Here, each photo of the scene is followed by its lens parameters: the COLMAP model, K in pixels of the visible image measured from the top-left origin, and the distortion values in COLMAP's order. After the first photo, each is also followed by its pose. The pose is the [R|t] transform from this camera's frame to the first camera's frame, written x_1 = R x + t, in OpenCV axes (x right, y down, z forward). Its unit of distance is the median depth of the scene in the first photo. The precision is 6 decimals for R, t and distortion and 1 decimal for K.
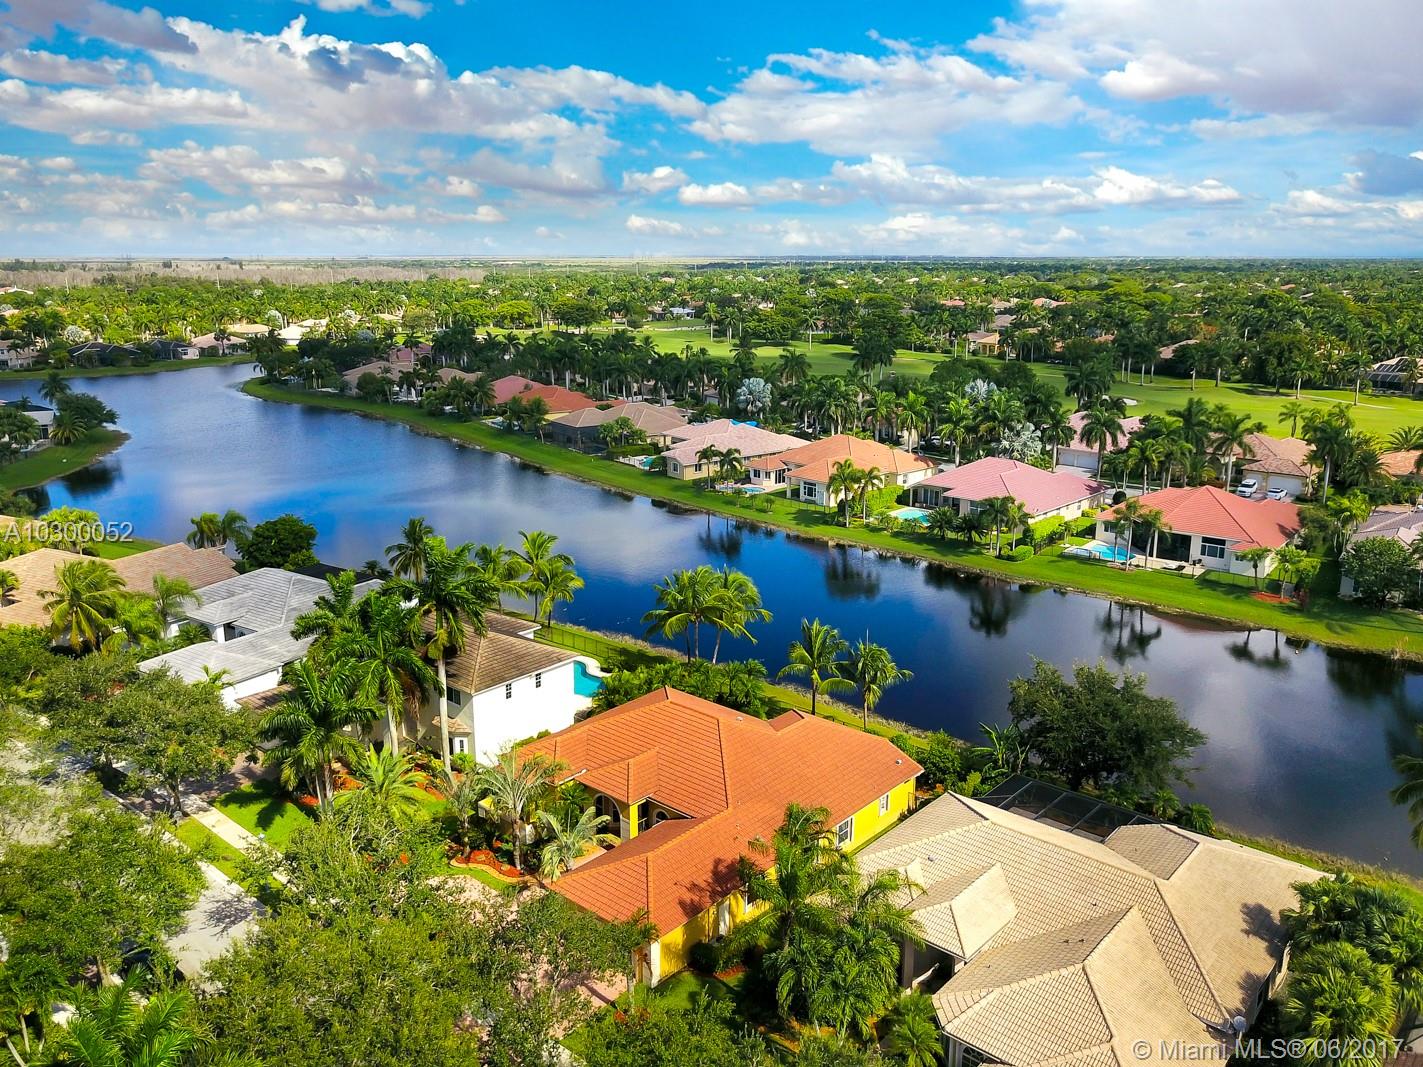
lens RADIAL K [[1078.3, 0, 712.4], [0, 1078.3, 533.8], [0, 0, 1]] dist [-0.011431, -0.006477]
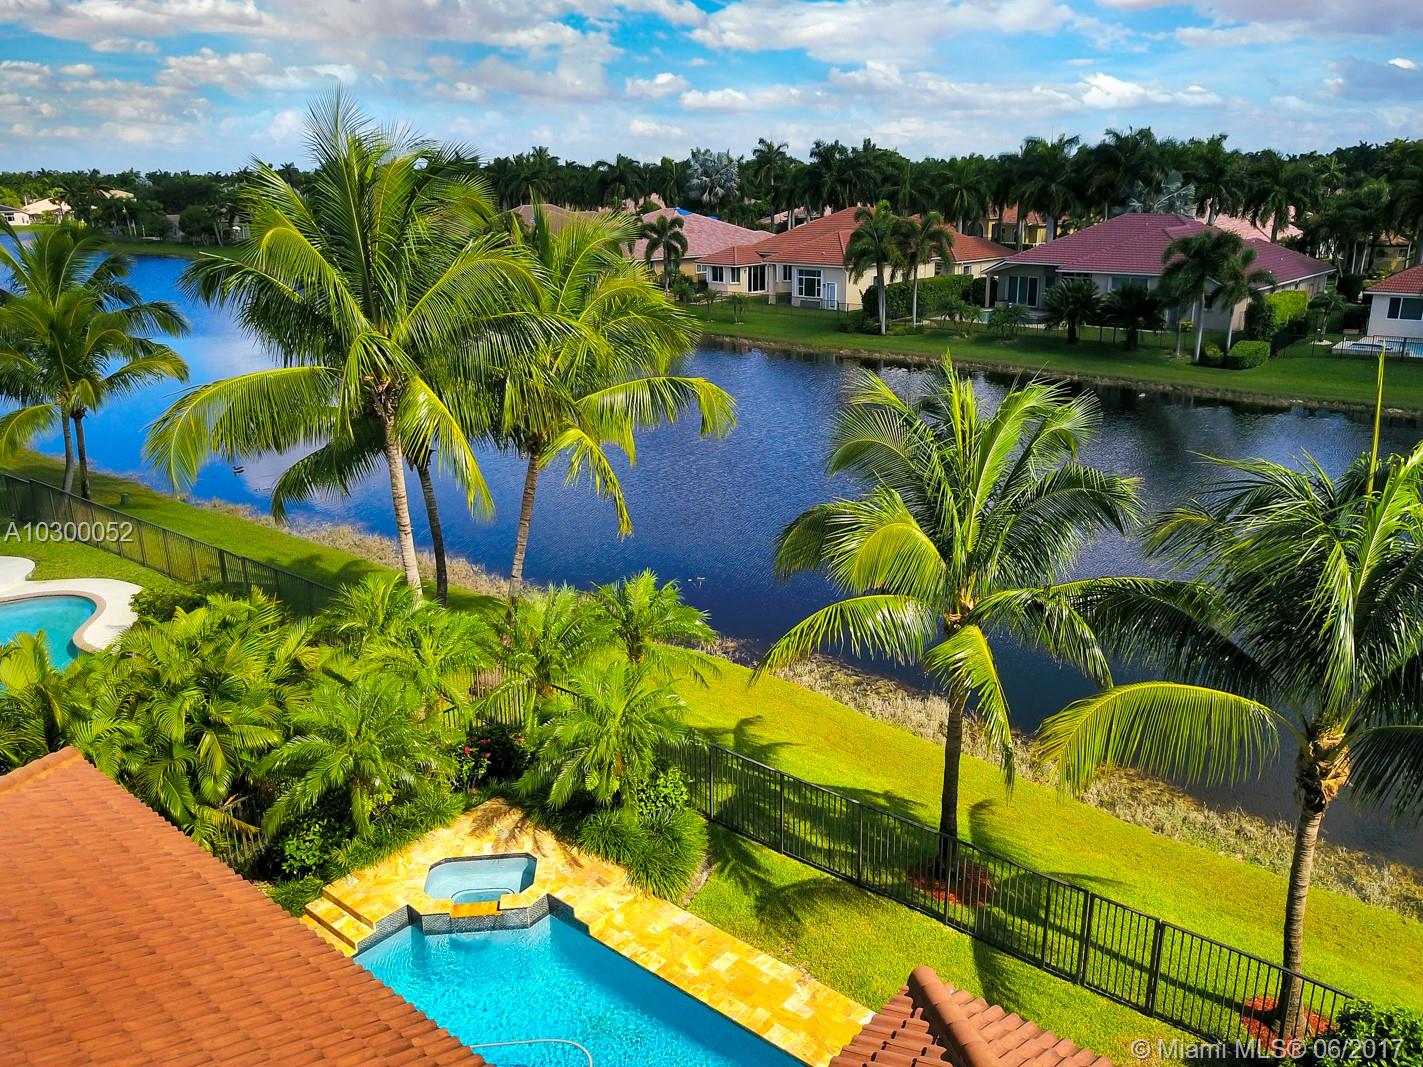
lens RADIAL K [[1078.3, 0, 711.2], [0, 1078.3, 532.7], [0, 0, 1]] dist [-0.011431, -0.006477]
pose [[0.999582, -0.020933, 0.019932, 0.024744], [0.019535, 0.997499, 0.067926, 0.050827], [-0.021304, -0.067508, 0.997491, 0.424881]]
